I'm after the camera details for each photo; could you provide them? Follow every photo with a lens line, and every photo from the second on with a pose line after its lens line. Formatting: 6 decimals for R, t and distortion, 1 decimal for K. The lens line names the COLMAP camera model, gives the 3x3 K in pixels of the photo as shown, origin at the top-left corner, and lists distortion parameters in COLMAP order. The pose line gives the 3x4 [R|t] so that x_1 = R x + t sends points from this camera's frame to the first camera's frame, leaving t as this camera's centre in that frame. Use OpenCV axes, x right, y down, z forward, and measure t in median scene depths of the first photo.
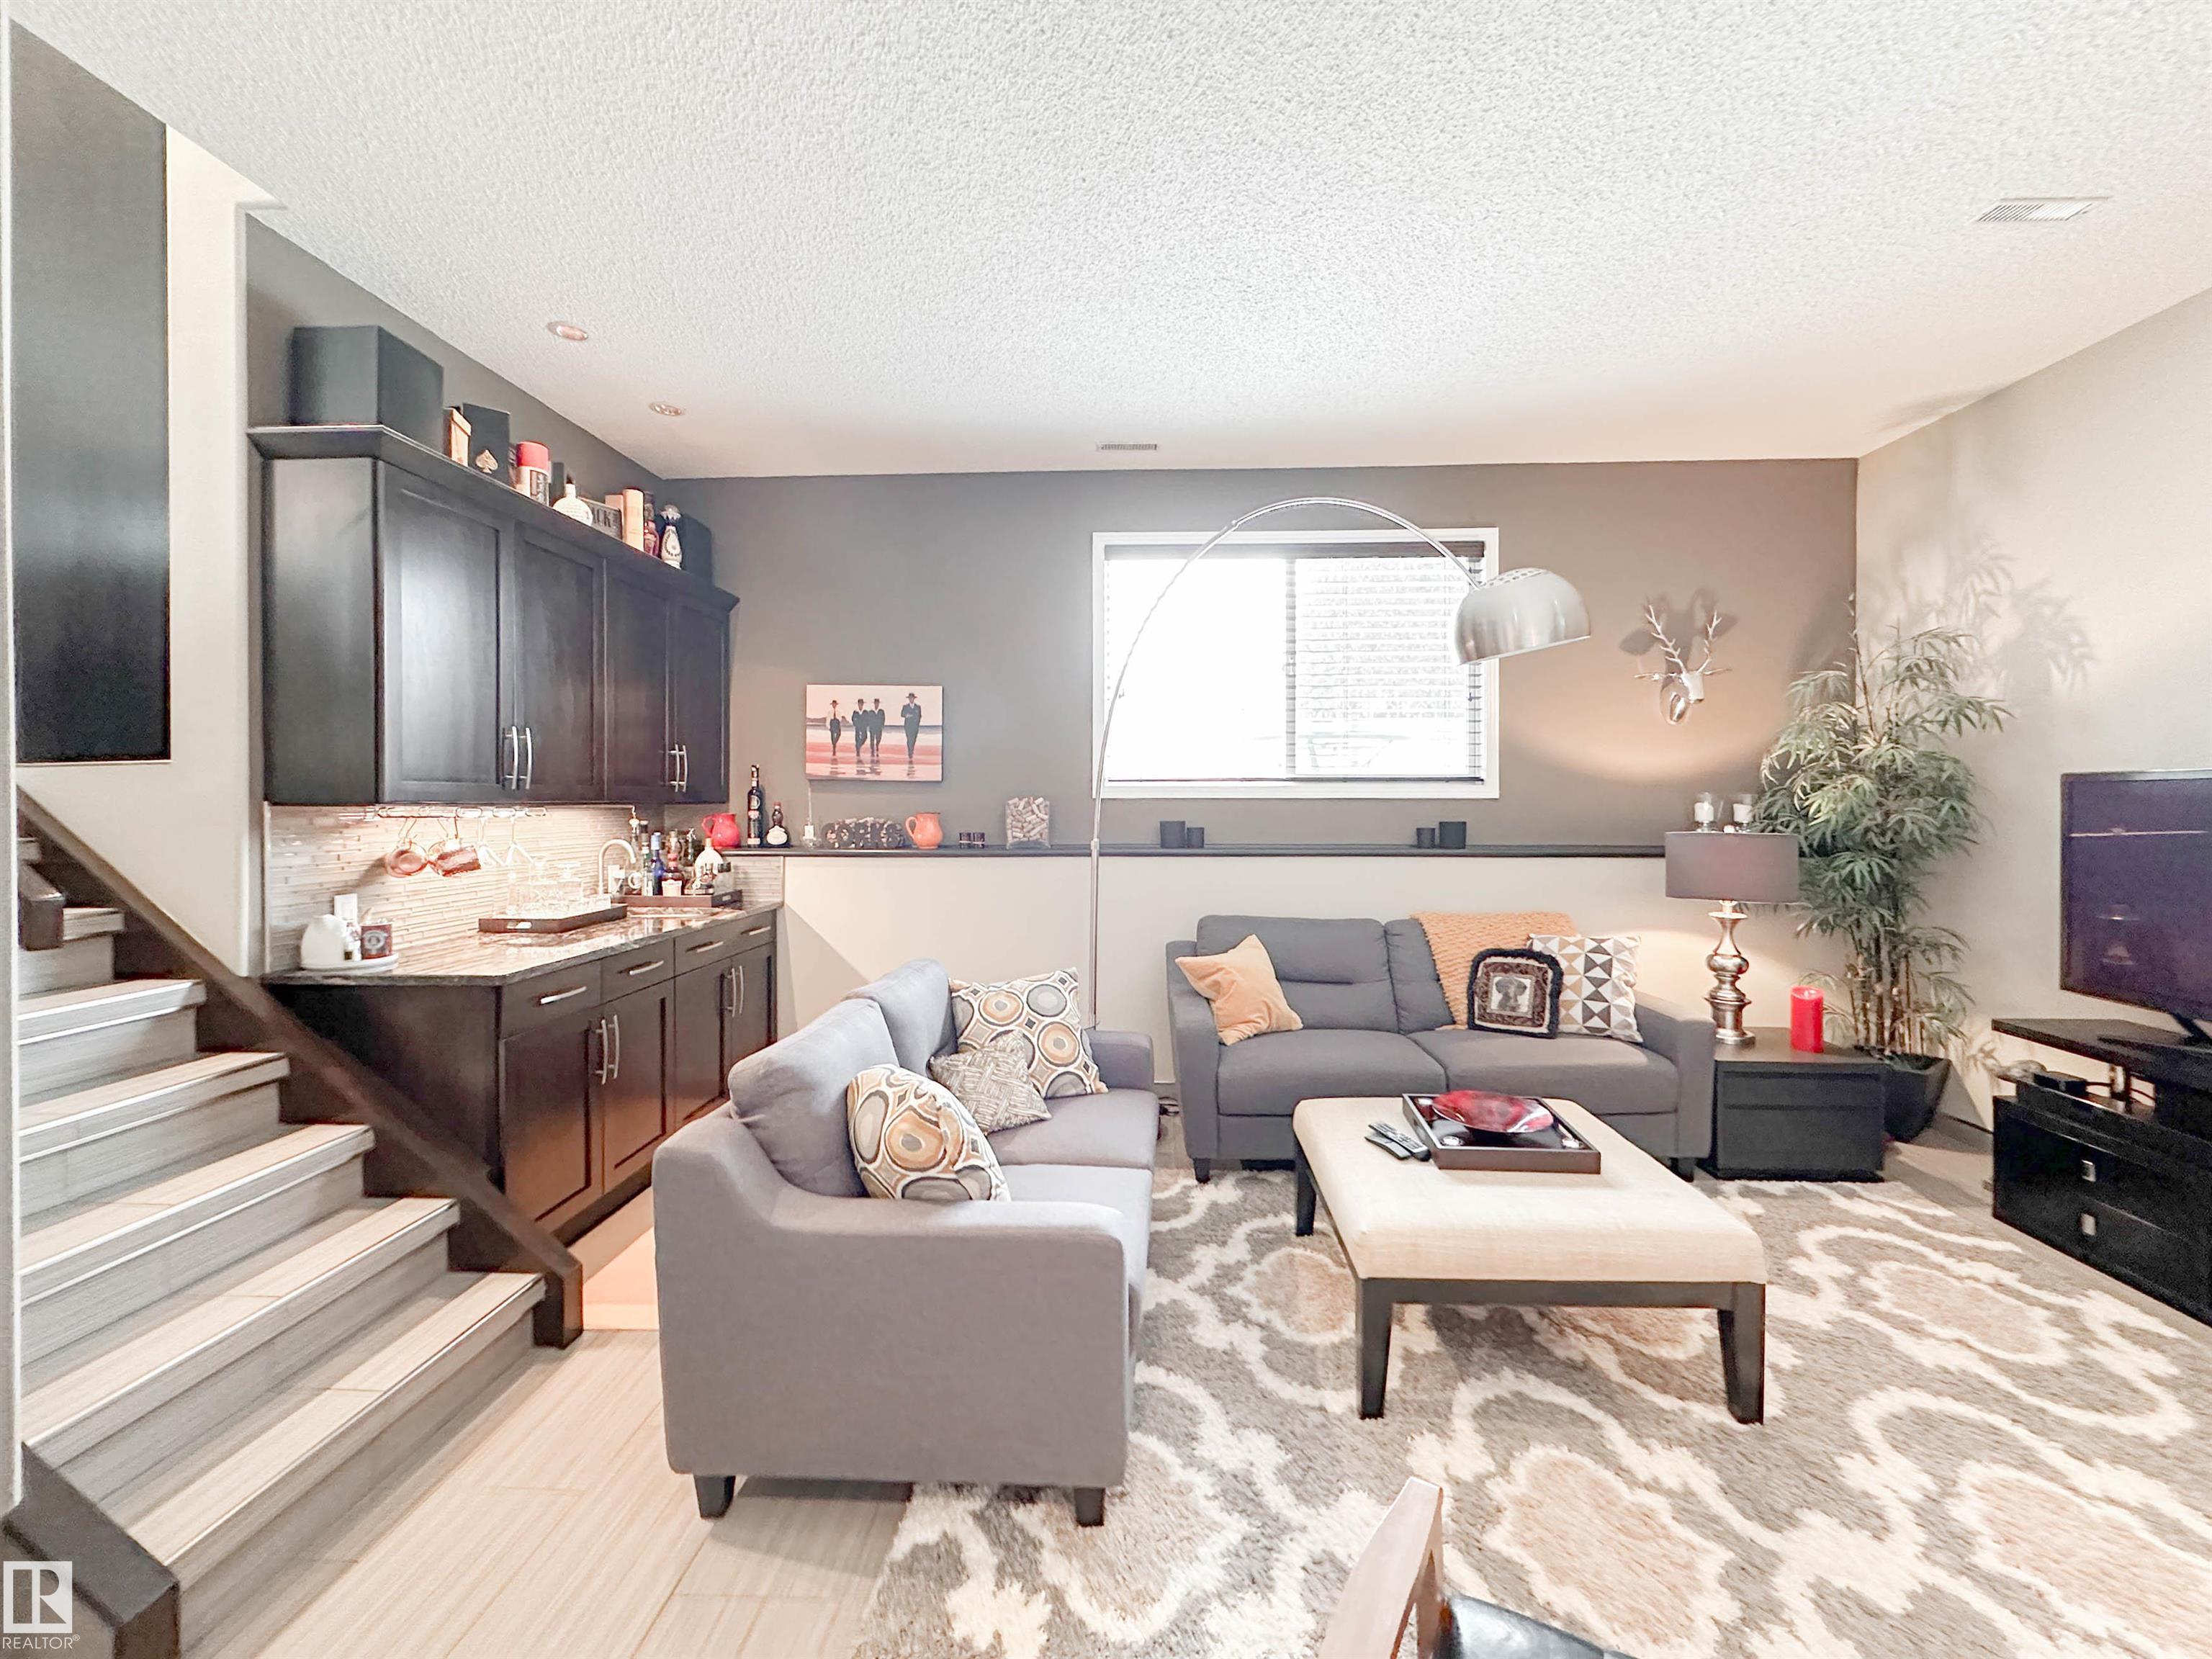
lens RADIAL K [[906.7, 0, 1162.9], [0, 906.7, 803.9], [0, 0, 1]] dist [-0.002978, 0.000595]
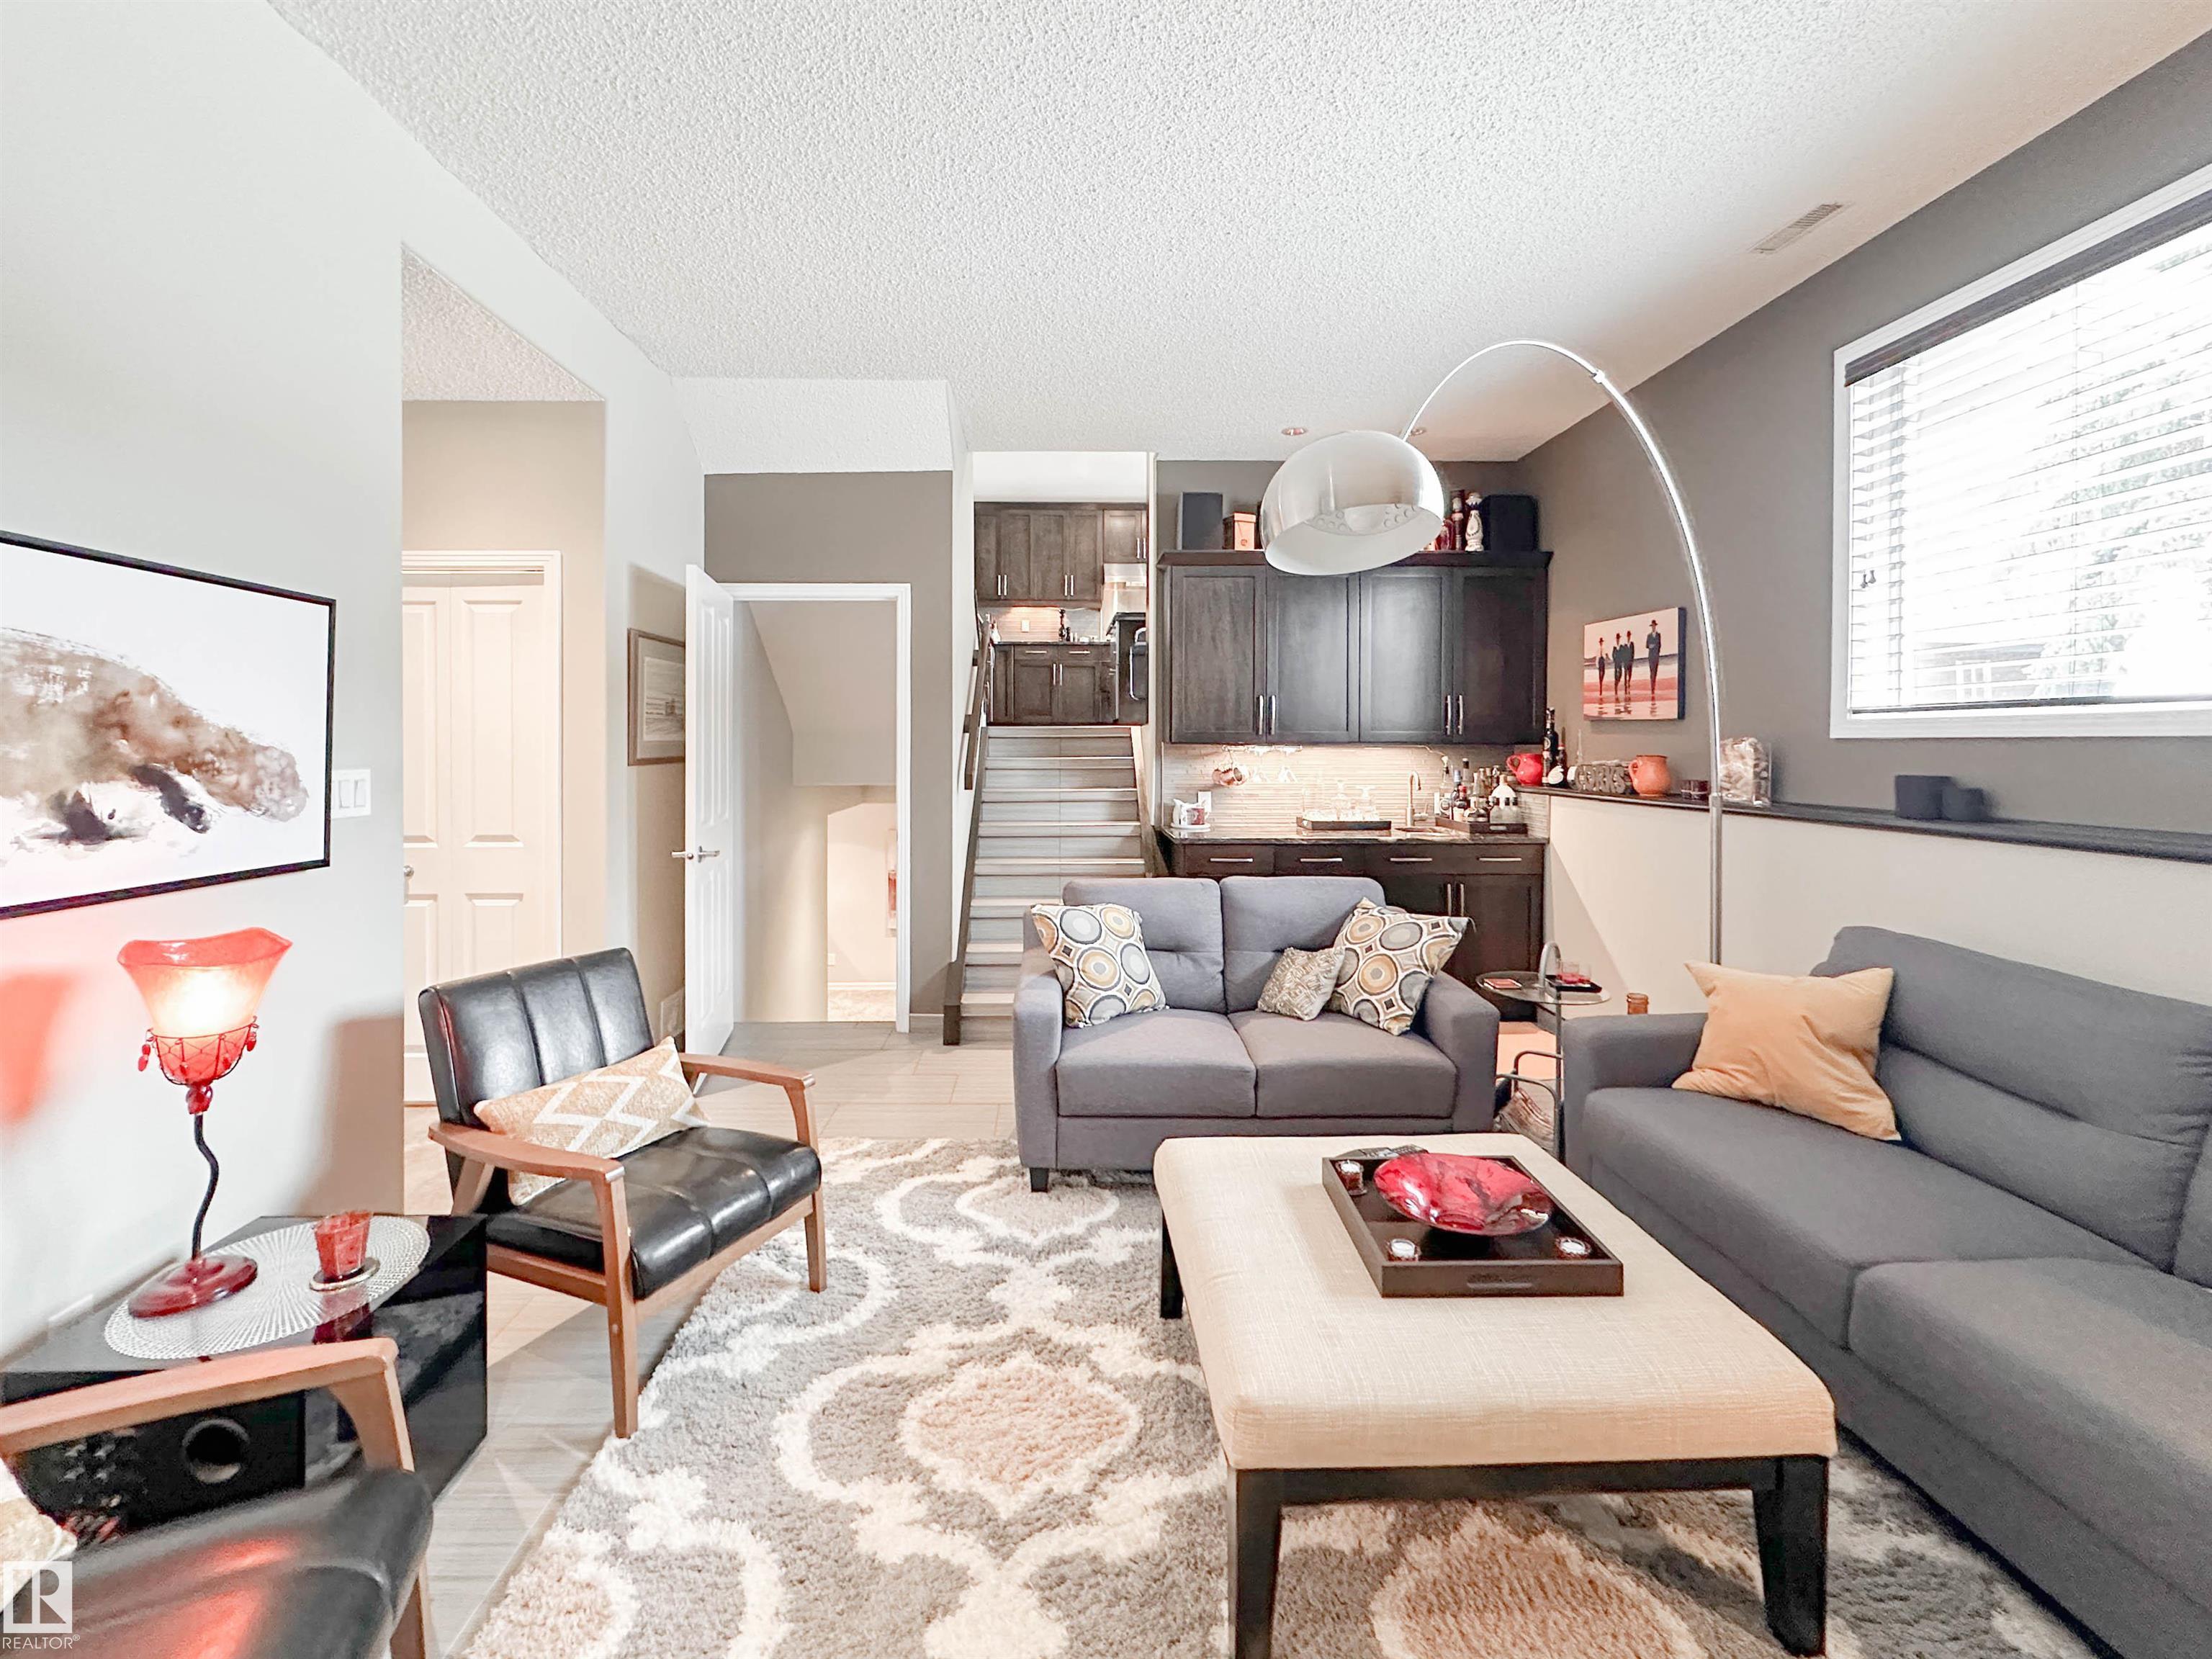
lens RADIAL K [[938.3, 0, 1062.1], [0, 938.3, 754.7], [0, 0, 1]] dist [-0.000160, 0.000229]
pose [[0.017914, 0.014011, -0.999741, 0.767088], [-0.003785, 0.999896, 0.013946, -0.001574], [0.999832, 0.003534, 0.017965, 0.492805]]
